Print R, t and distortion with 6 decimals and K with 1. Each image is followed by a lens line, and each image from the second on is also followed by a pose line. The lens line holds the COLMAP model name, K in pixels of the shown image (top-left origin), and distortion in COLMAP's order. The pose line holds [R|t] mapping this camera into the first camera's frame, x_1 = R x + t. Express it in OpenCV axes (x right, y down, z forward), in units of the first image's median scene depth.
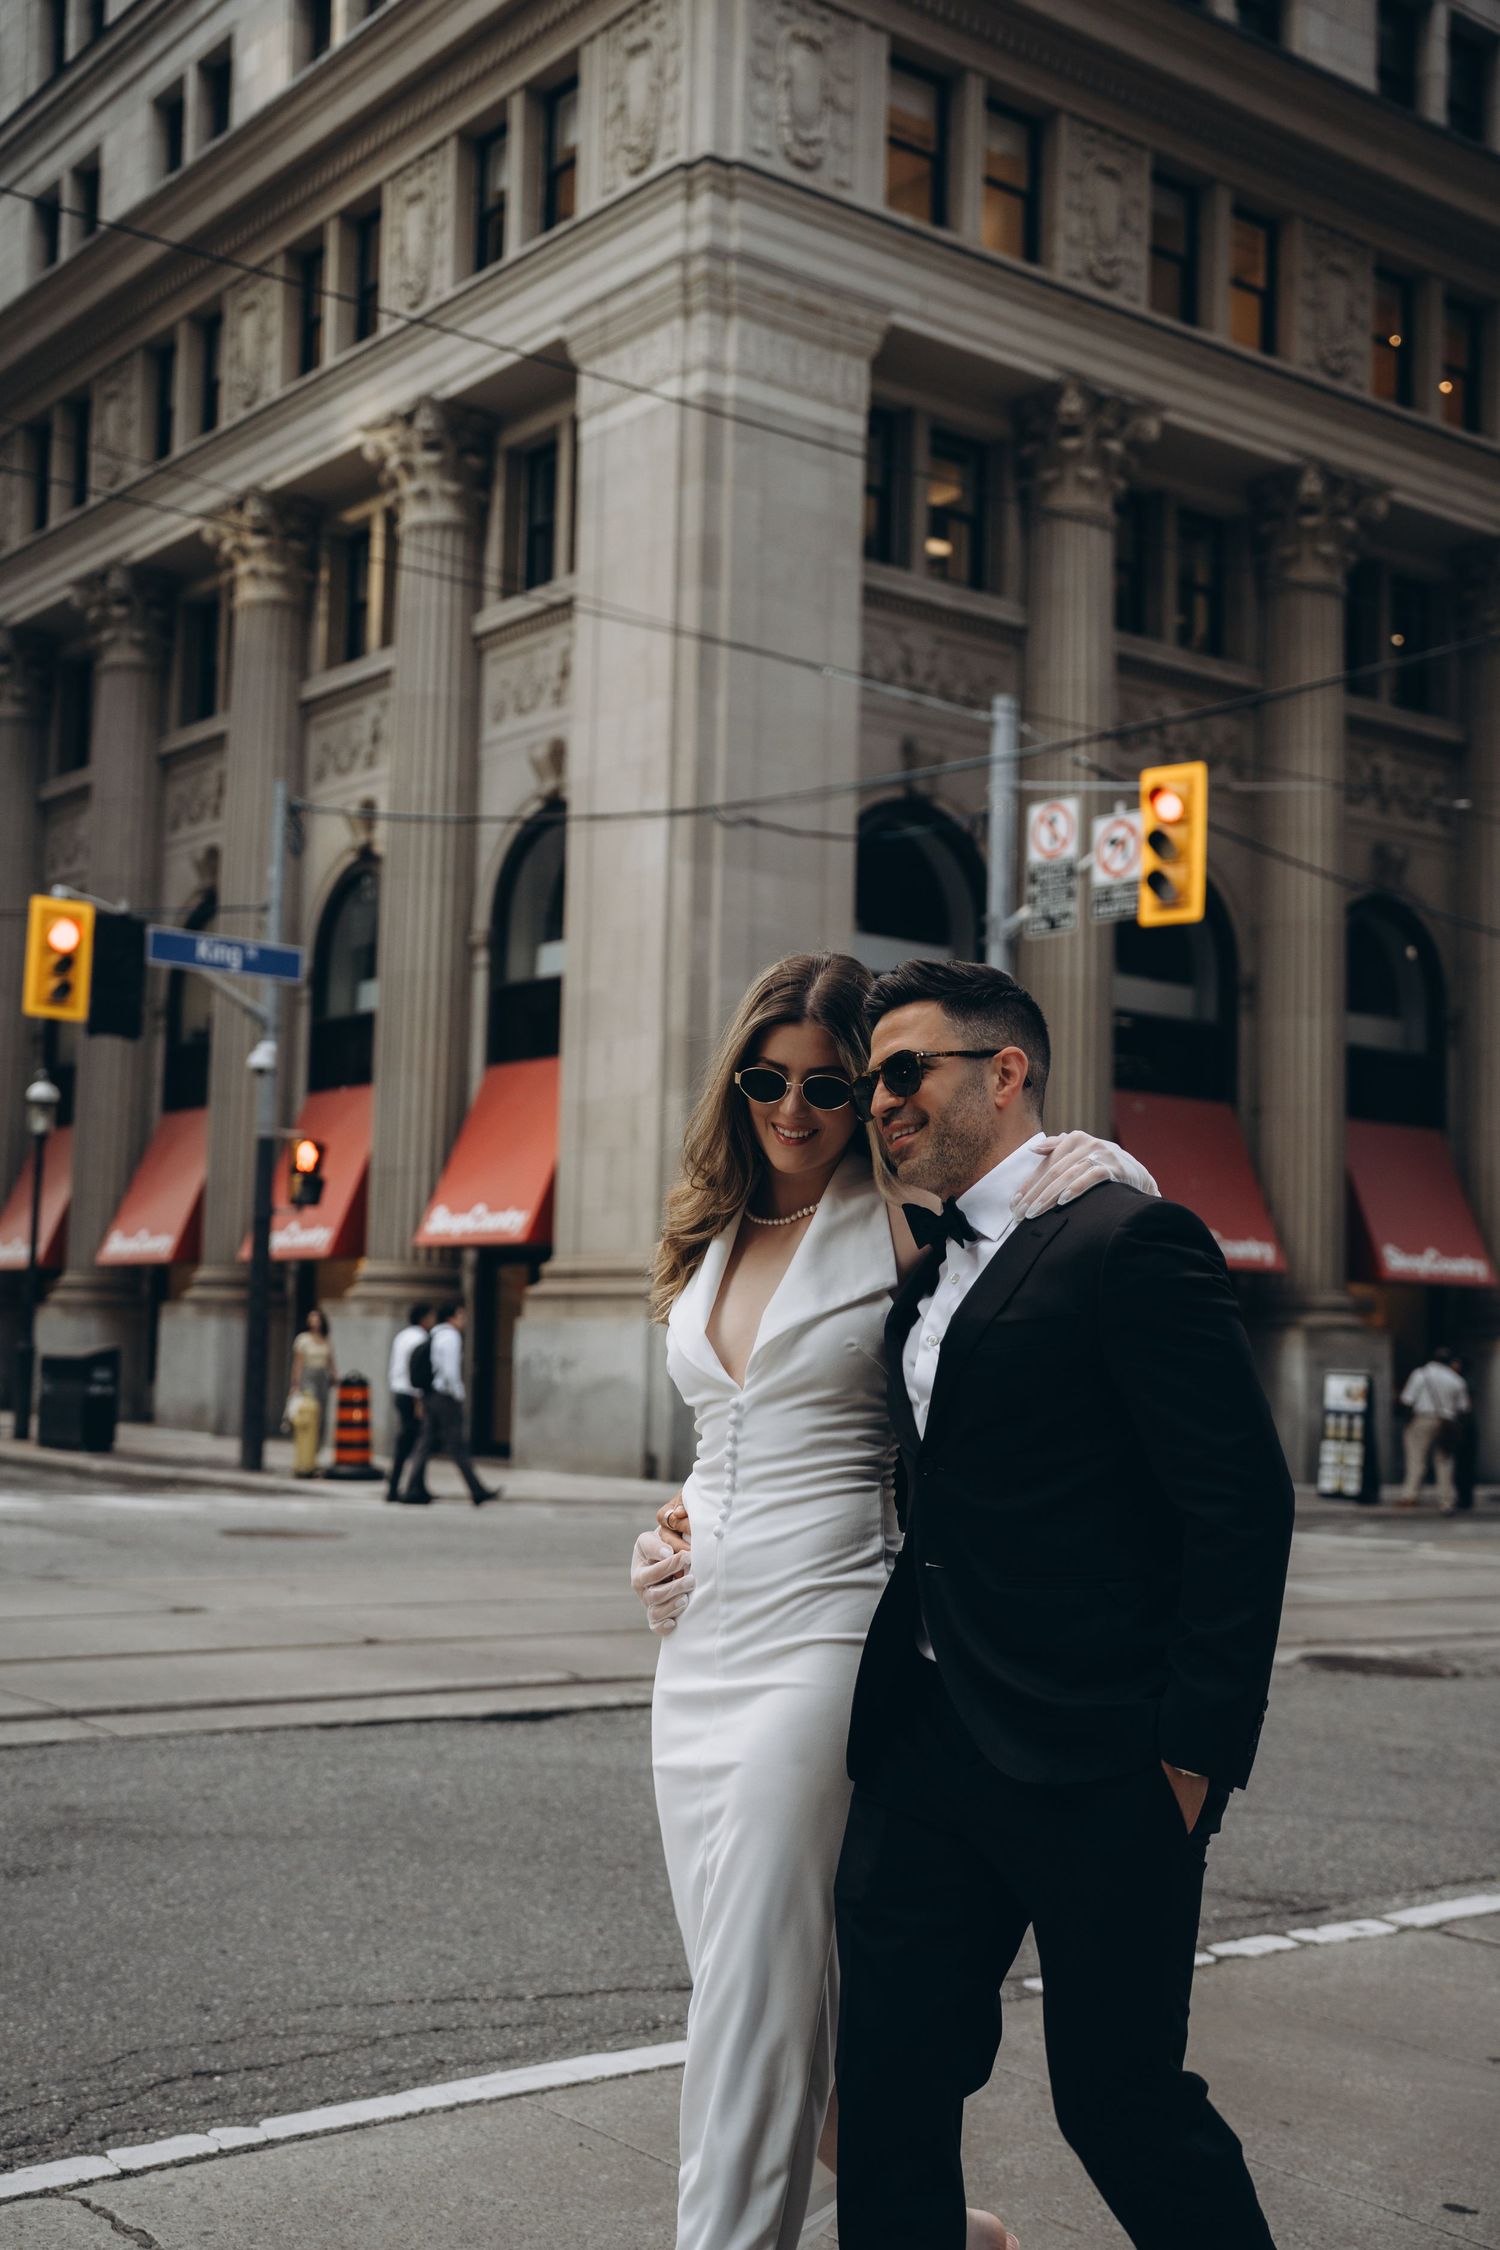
lens RADIAL K [[2548.0, 0, 750.0], [0, 2548.0, 1125.0], [0, 0, 1]] dist [-0.005105, 0.311388]
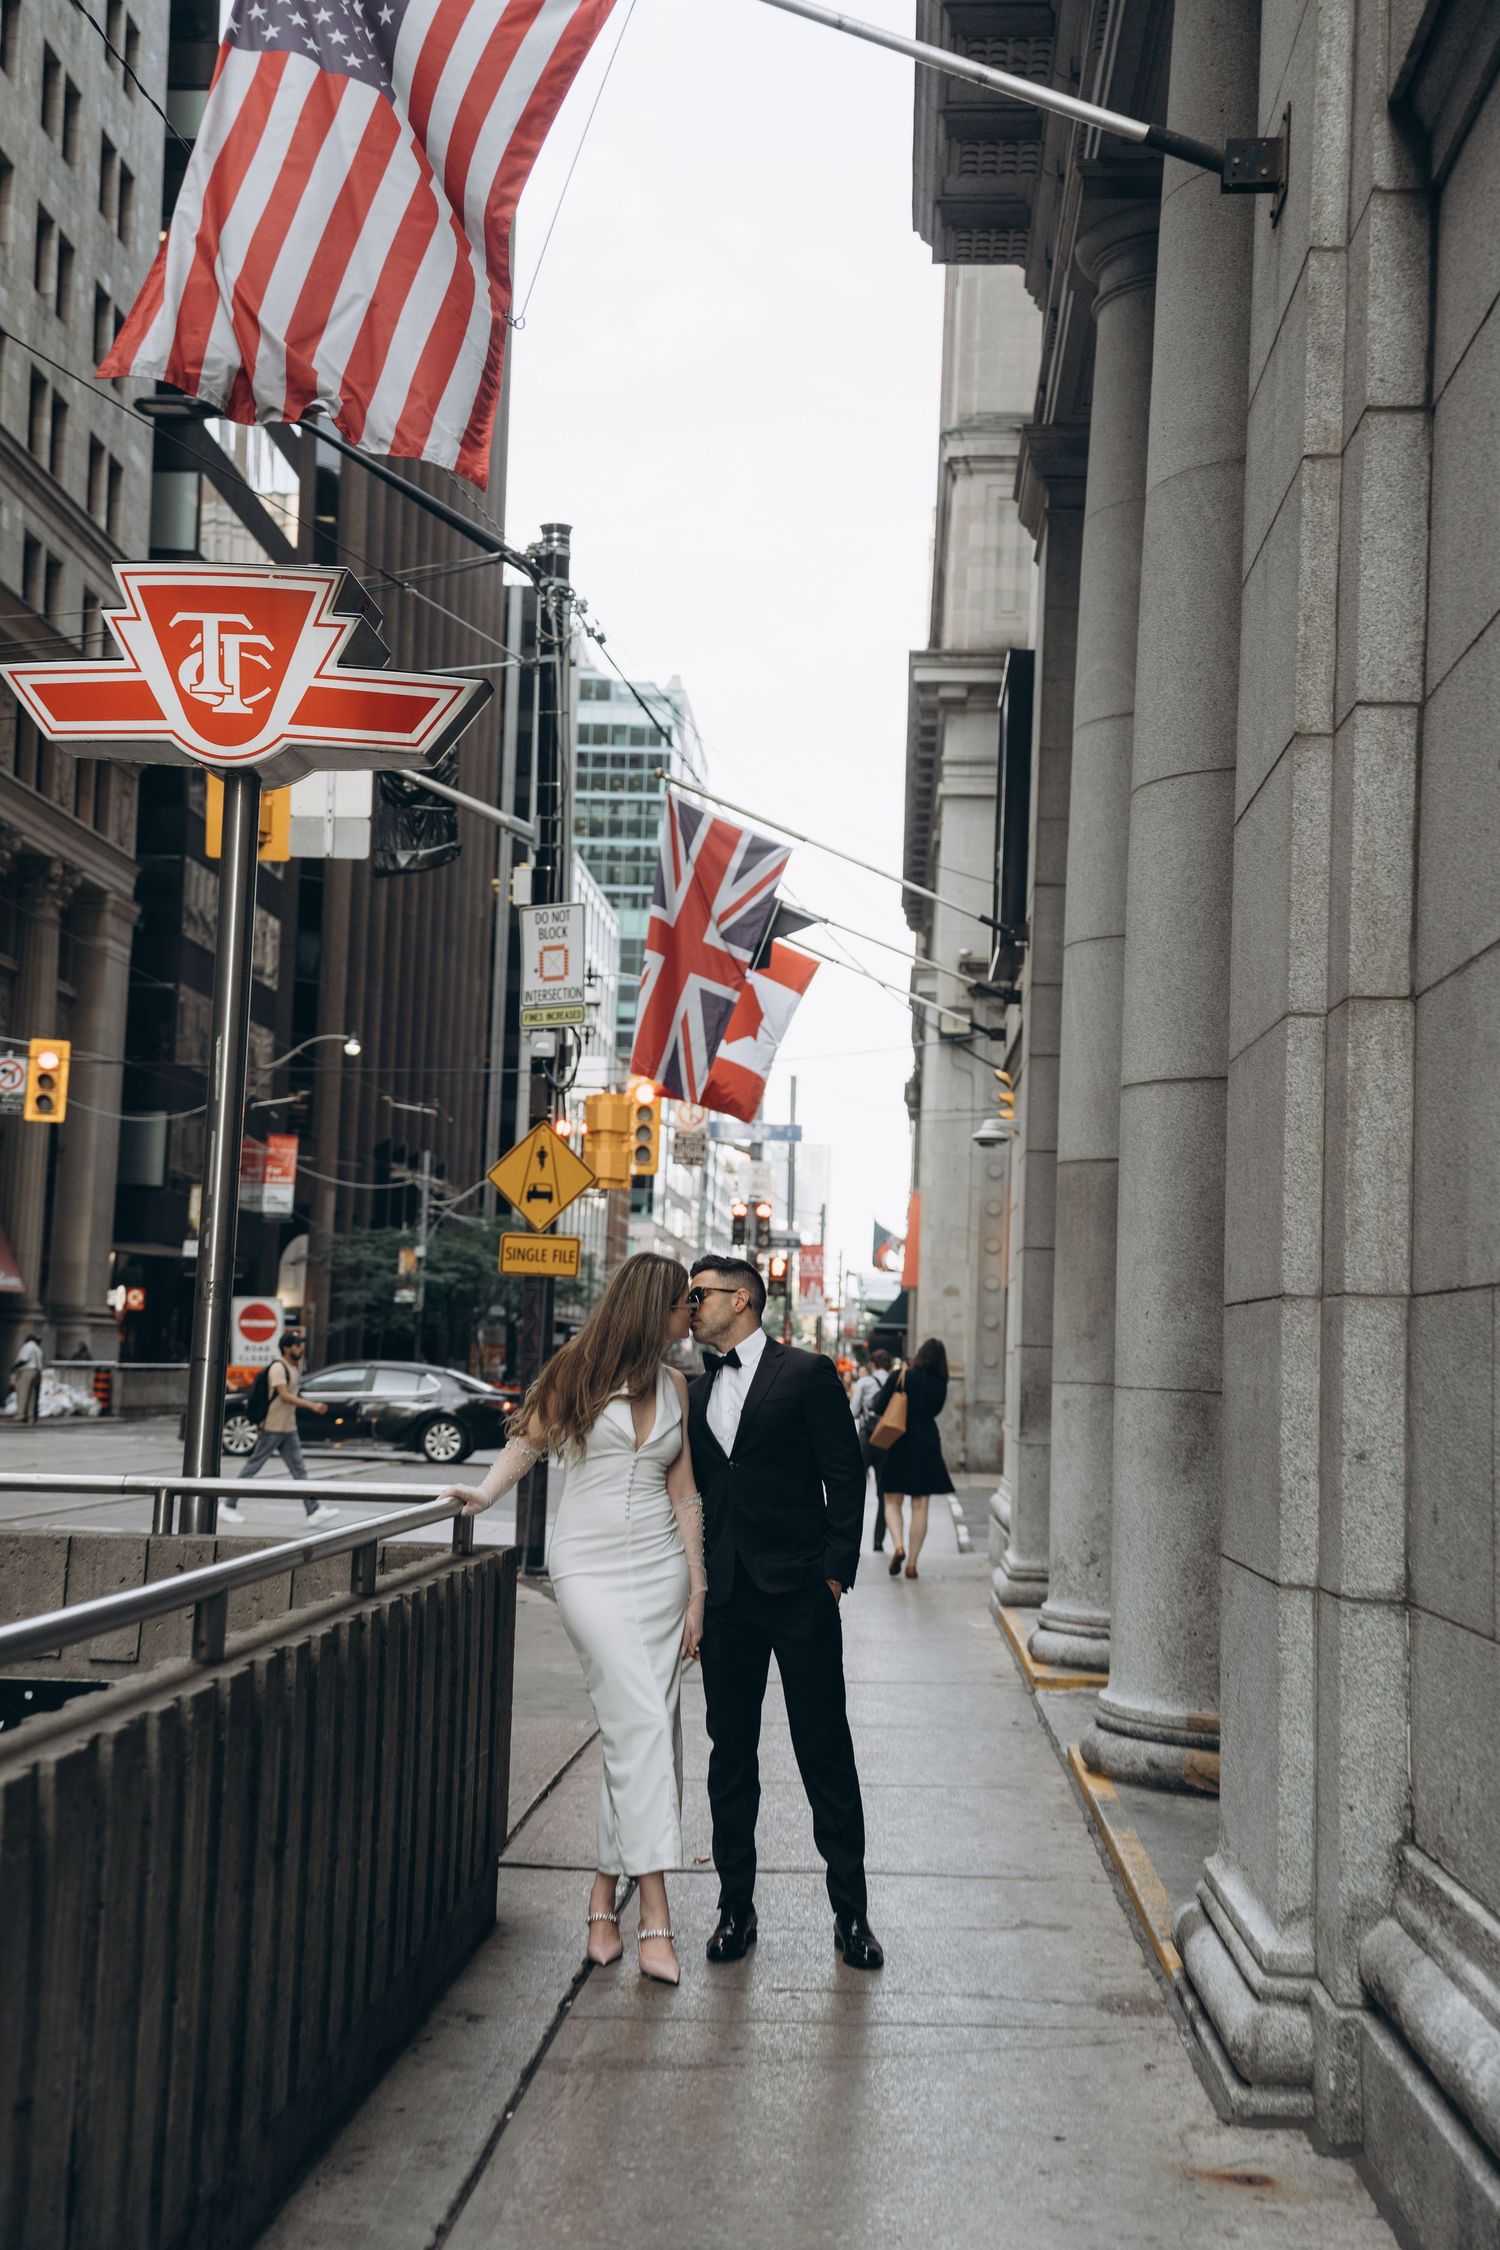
lens RADIAL K [[2732.4, 0, 712.2], [0, 2732.4, 1132.4], [0, 0, 1]] dist [0.364776, -0.615686]
pose [[0.659210, 0.067897, 0.748888, -0.894050], [-0.097638, 0.995213, -0.004283, -0.091005], [-0.745593, -0.070297, 0.662683, -0.650889]]
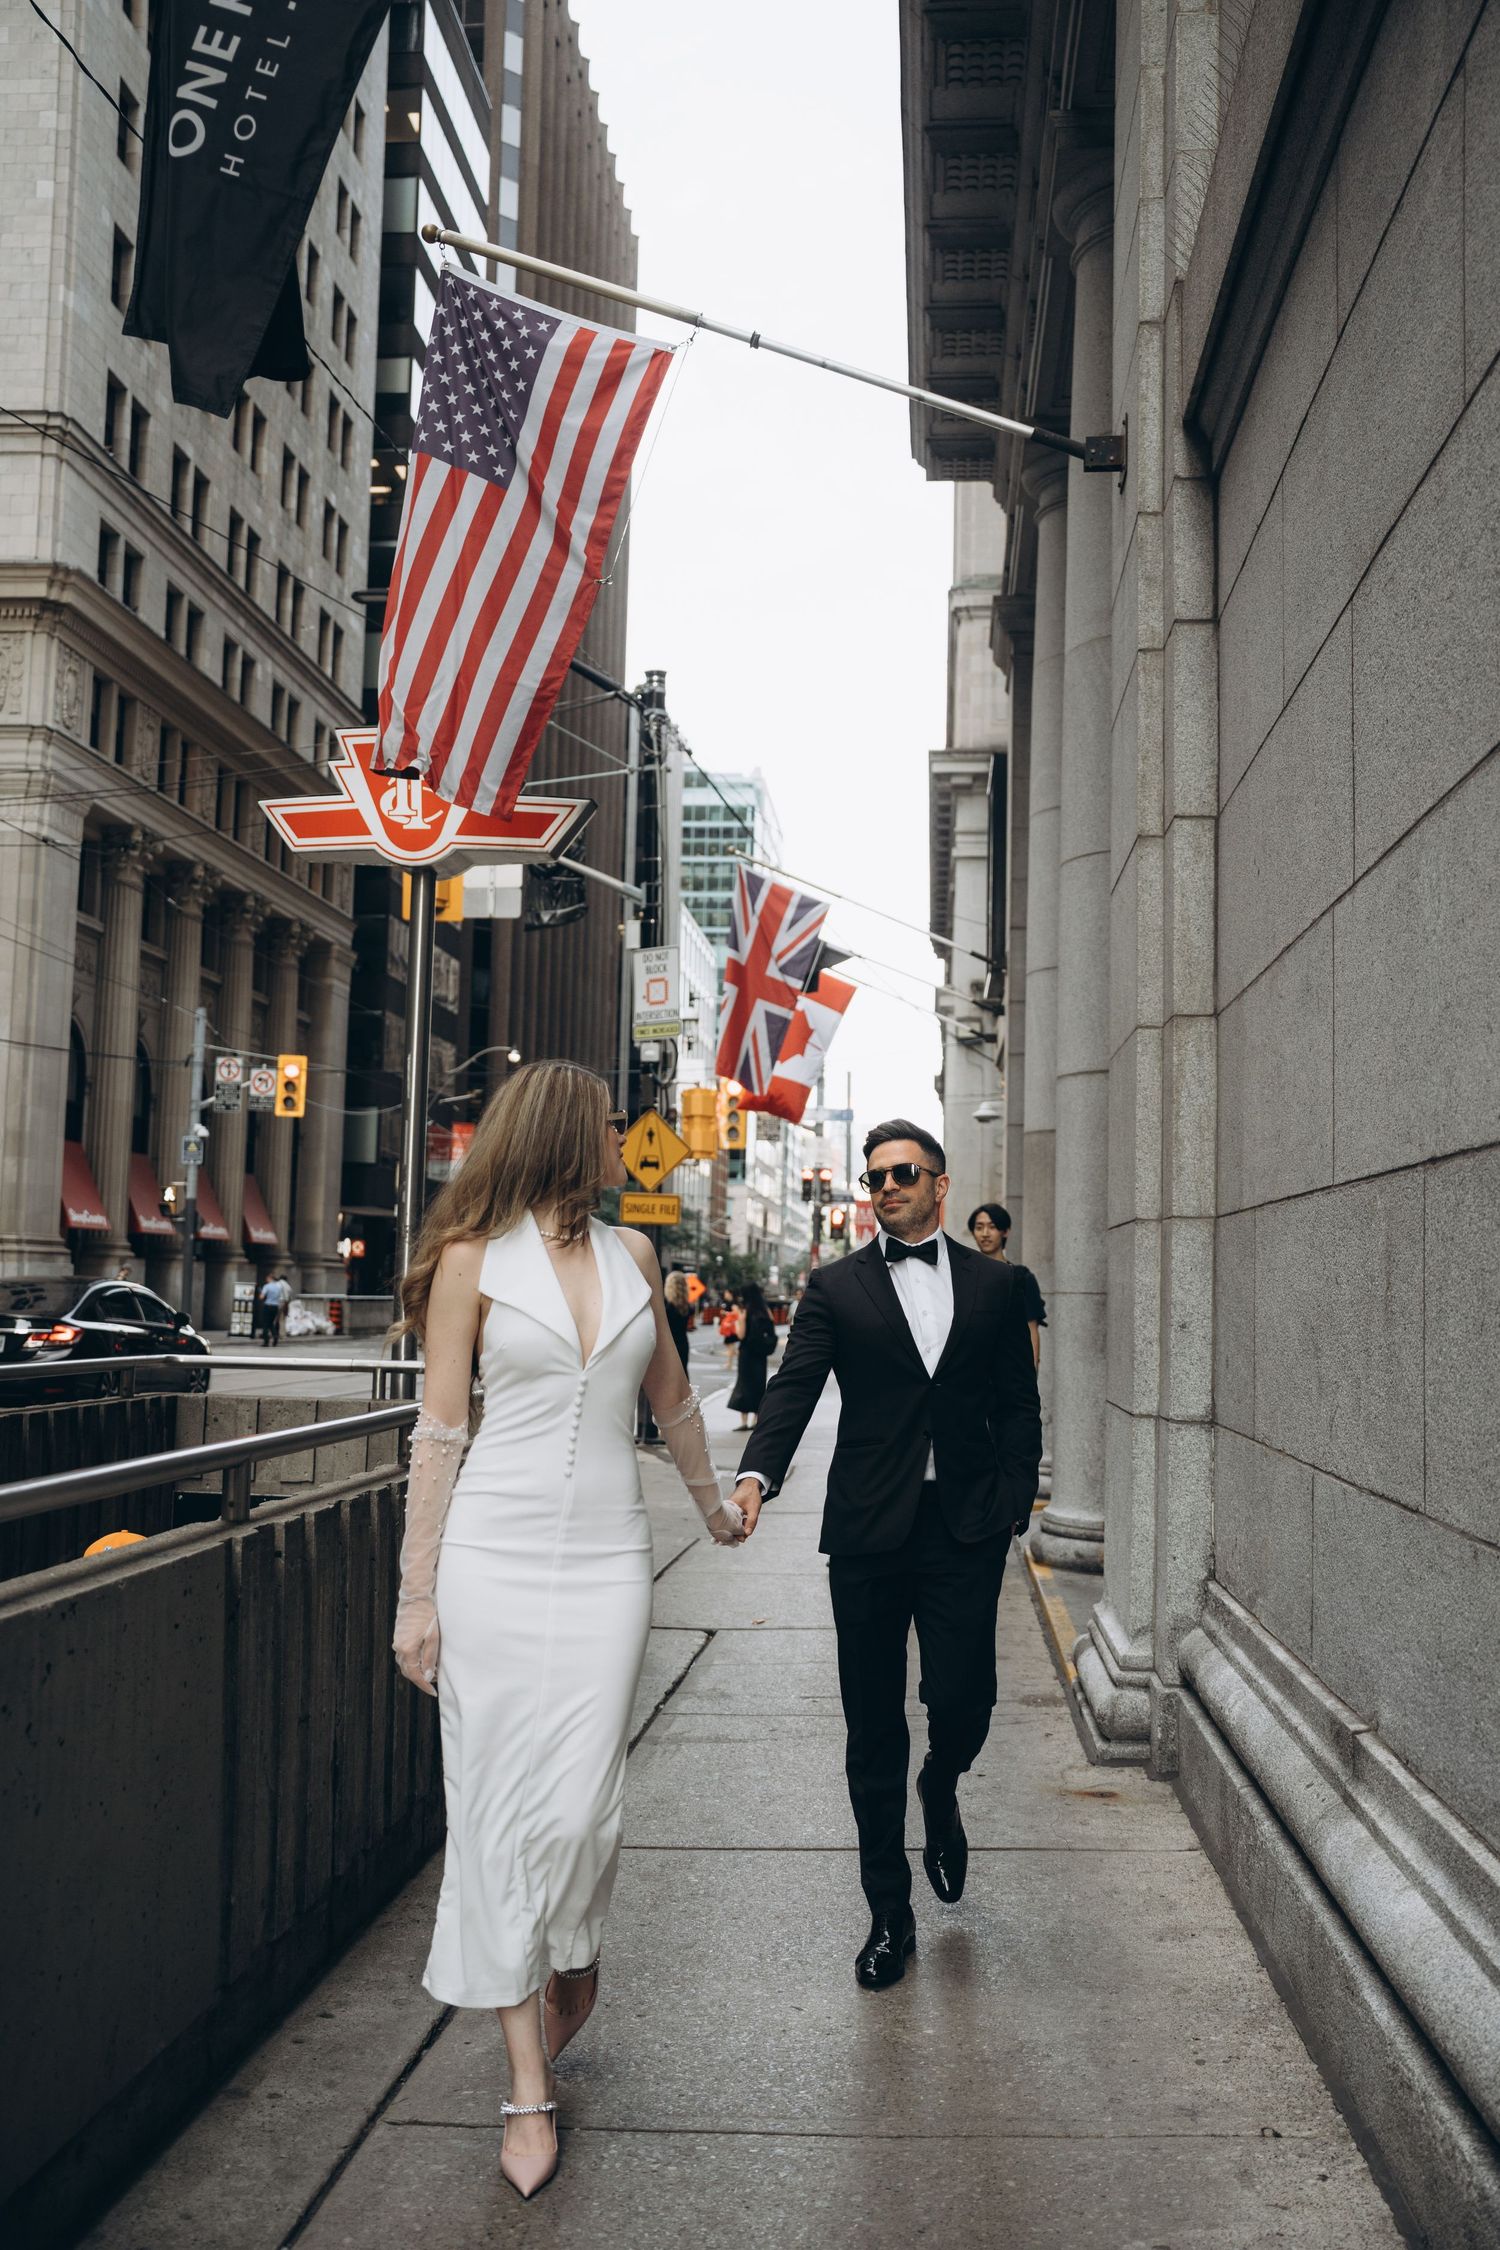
lens RADIAL K [[2185.1, 0, 750.0], [0, 2185.1, 1125.0], [0, 0, 1]] dist [-0.001246, -0.000136]
pose [[0.680134, 0.053379, 0.731142, -0.945283], [-0.080333, 0.996766, 0.001957, -0.091812], [-0.728673, -0.060066, 0.682223, -0.720973]]
